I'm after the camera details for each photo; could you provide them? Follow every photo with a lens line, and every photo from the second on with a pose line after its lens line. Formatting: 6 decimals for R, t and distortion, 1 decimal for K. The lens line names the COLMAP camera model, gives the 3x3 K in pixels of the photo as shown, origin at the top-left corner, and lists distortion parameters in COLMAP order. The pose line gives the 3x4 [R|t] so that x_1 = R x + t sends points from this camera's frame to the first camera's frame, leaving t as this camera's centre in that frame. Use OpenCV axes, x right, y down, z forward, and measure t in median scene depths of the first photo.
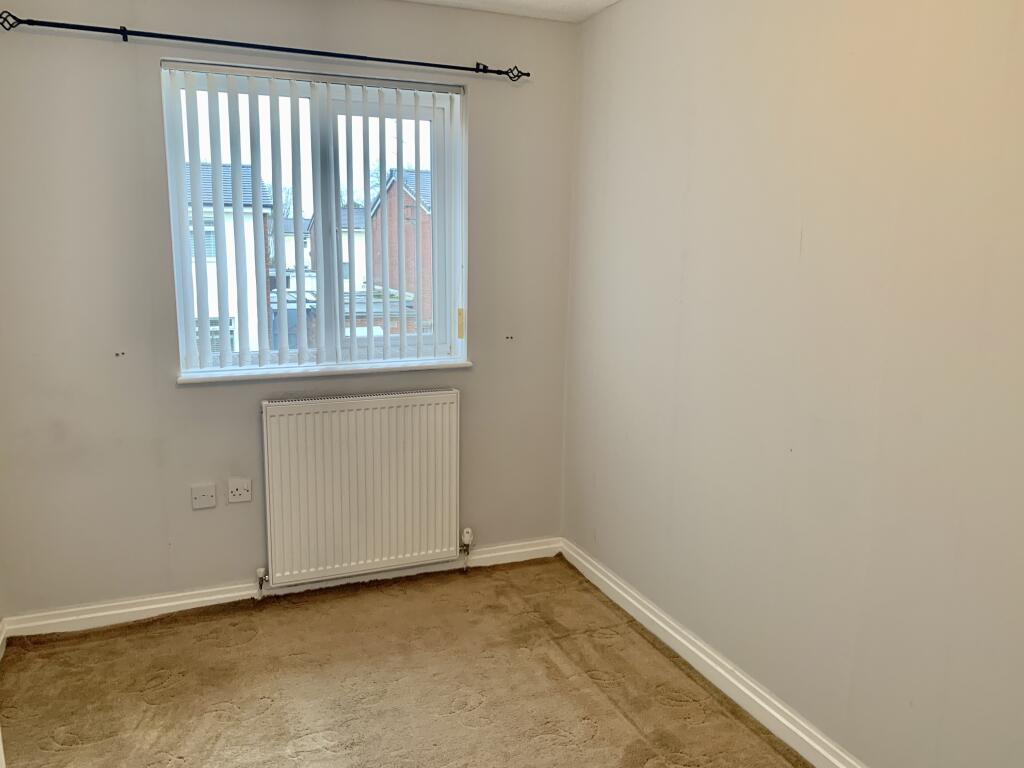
lens RADIAL K [[781.9, 0, 512.0], [0, 781.9, 384.0], [0, 0, 1]] dist [-0.005604, -0.001604]
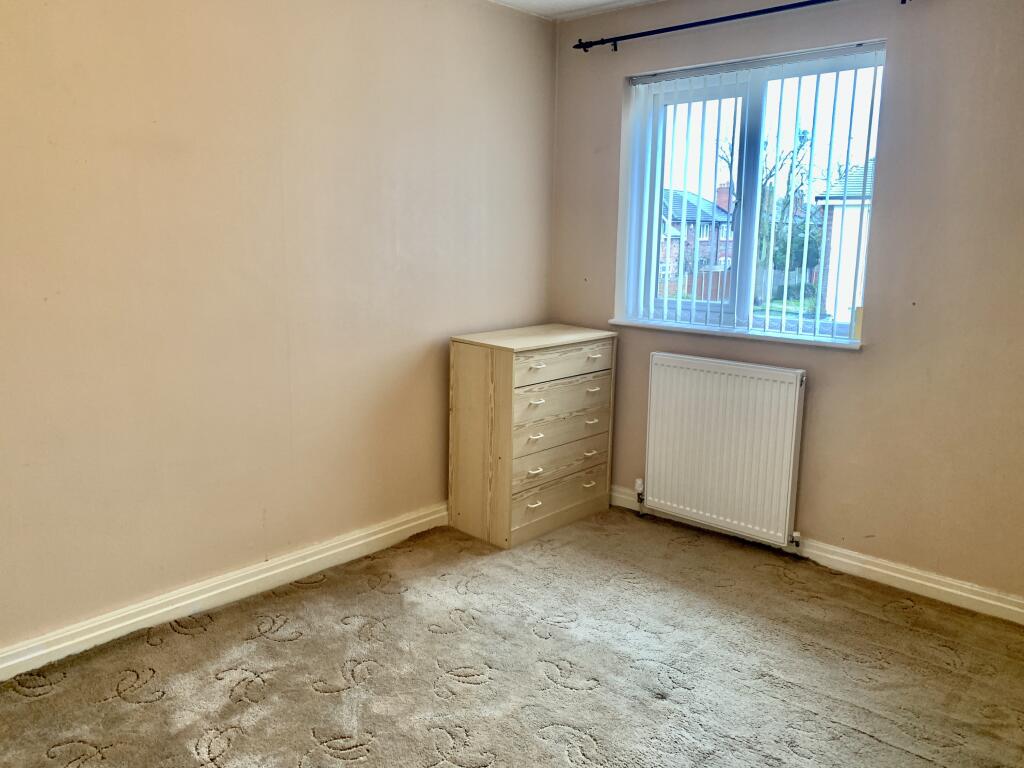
lens RADIAL K [[781.9, 0, 512.0], [0, 781.9, 384.0], [0, 0, 1]] dist [-0.005604, -0.001604]
pose [[0.429408, 0.179753, -0.885041, 0.643045], [-0.162961, 0.979328, 0.119837, -0.034034], [0.888286, 0.092768, 0.449824, 0.259378]]
